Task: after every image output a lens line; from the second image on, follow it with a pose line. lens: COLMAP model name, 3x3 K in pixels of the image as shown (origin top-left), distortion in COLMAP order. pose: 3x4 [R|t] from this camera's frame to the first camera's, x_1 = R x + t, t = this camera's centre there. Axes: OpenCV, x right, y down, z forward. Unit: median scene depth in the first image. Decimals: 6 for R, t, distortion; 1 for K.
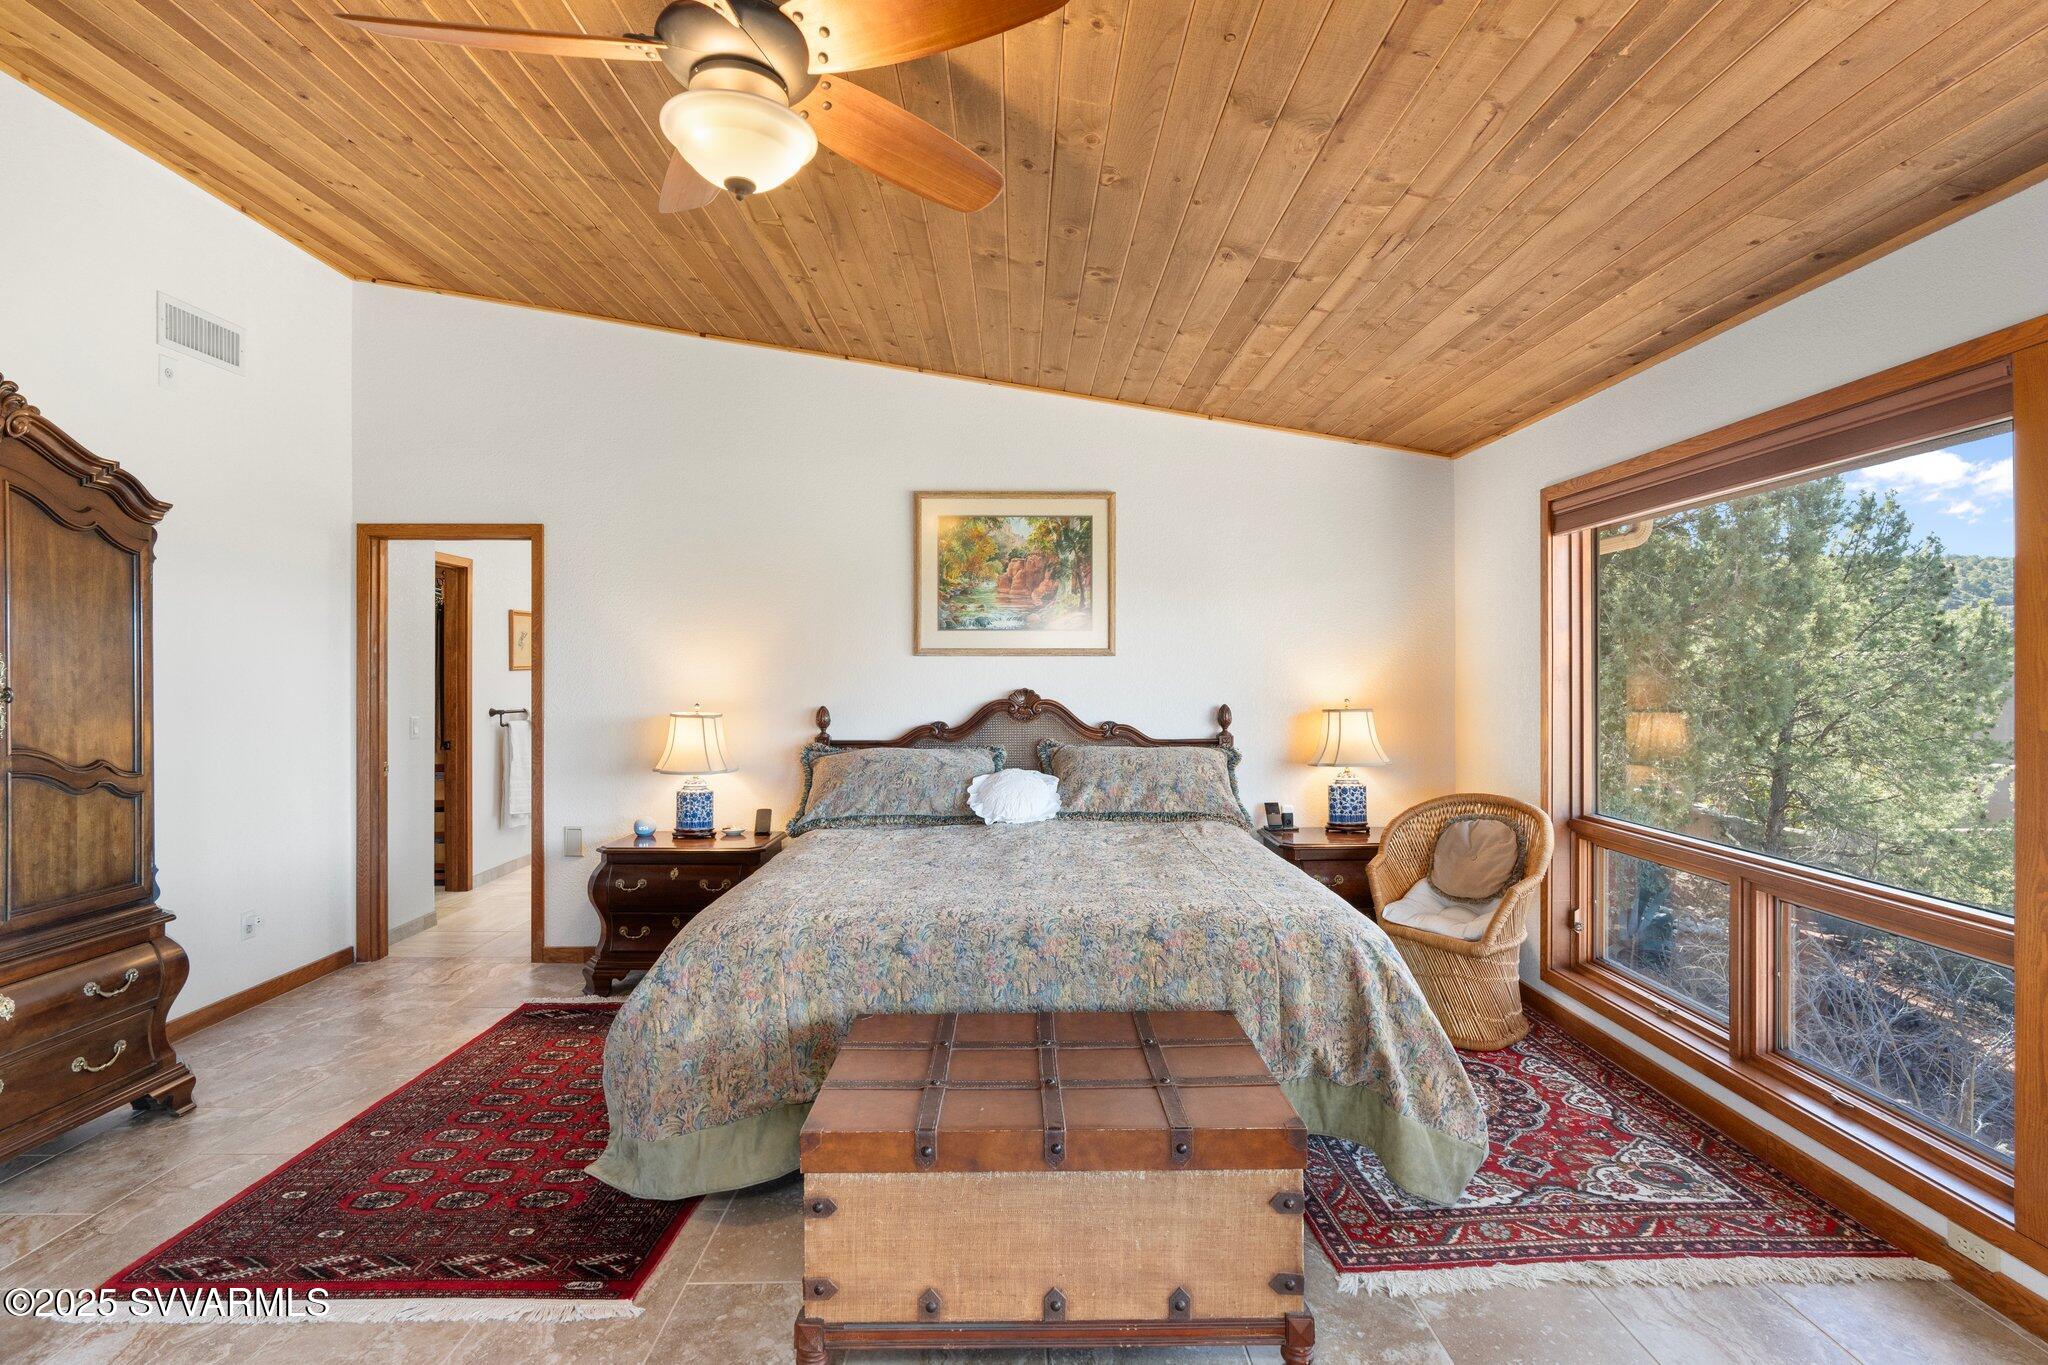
lens RADIAL K [[1005.5, 0, 1035.1], [0, 1005.5, 669.5], [0, 0, 1]] dist [-0.001492, 0.000493]
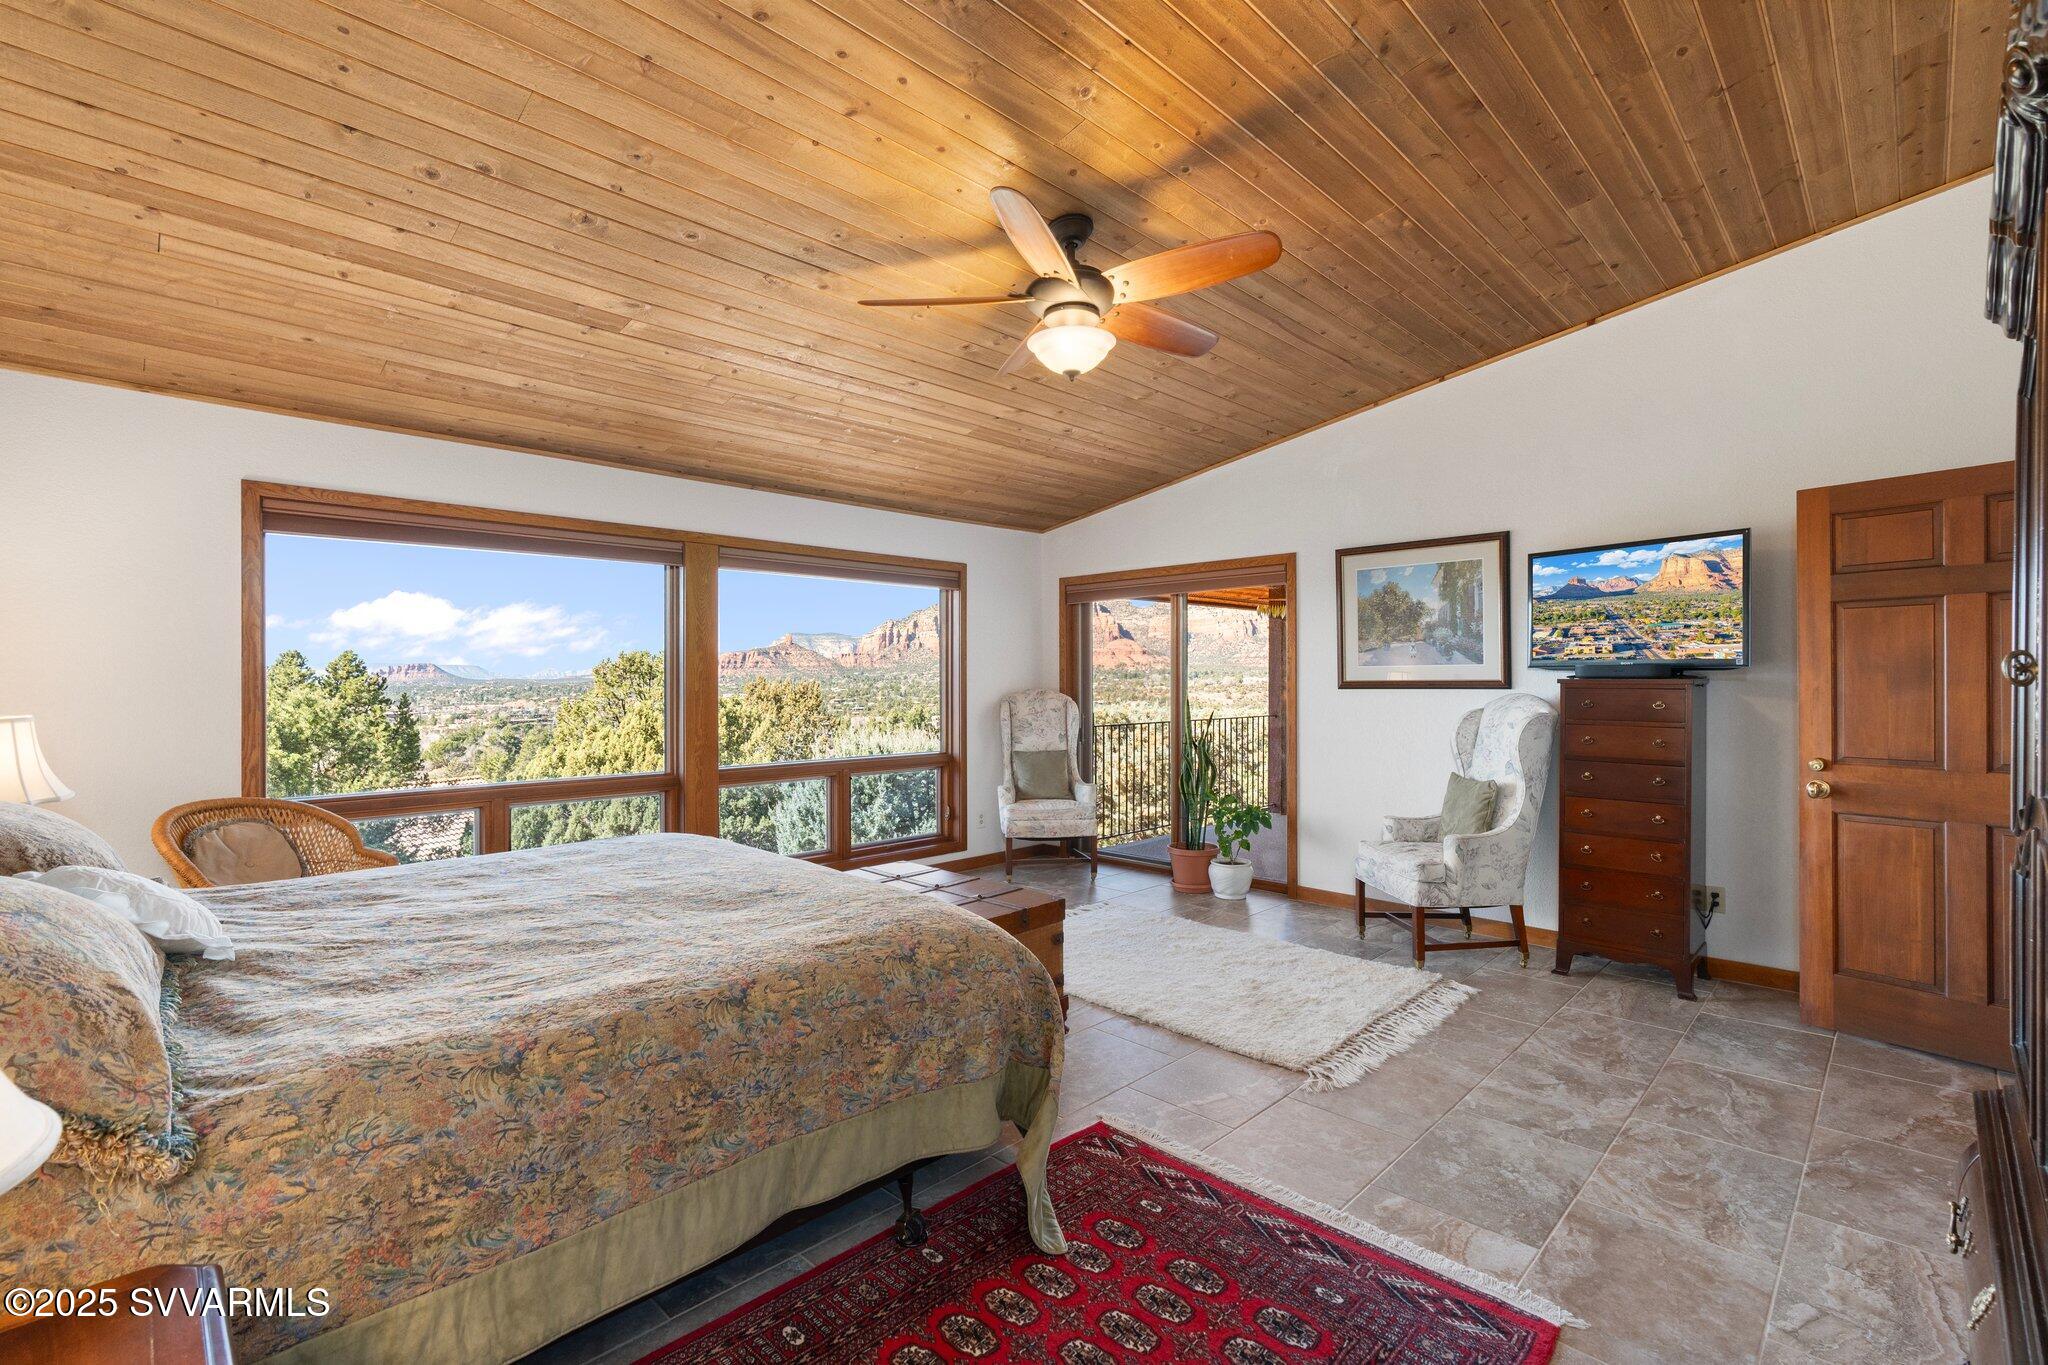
lens RADIAL K [[920.0, 0, 1010.2], [0, 920.0, 679.8], [0, 0, 1]] dist [-0.009320, 0.002342]
pose [[-0.701535, 0.001323, 0.712634, -1.129386], [-0.000605, 0.999997, -0.002453, 0.033984], [-0.712635, -0.002152, -0.701532, 1.845922]]
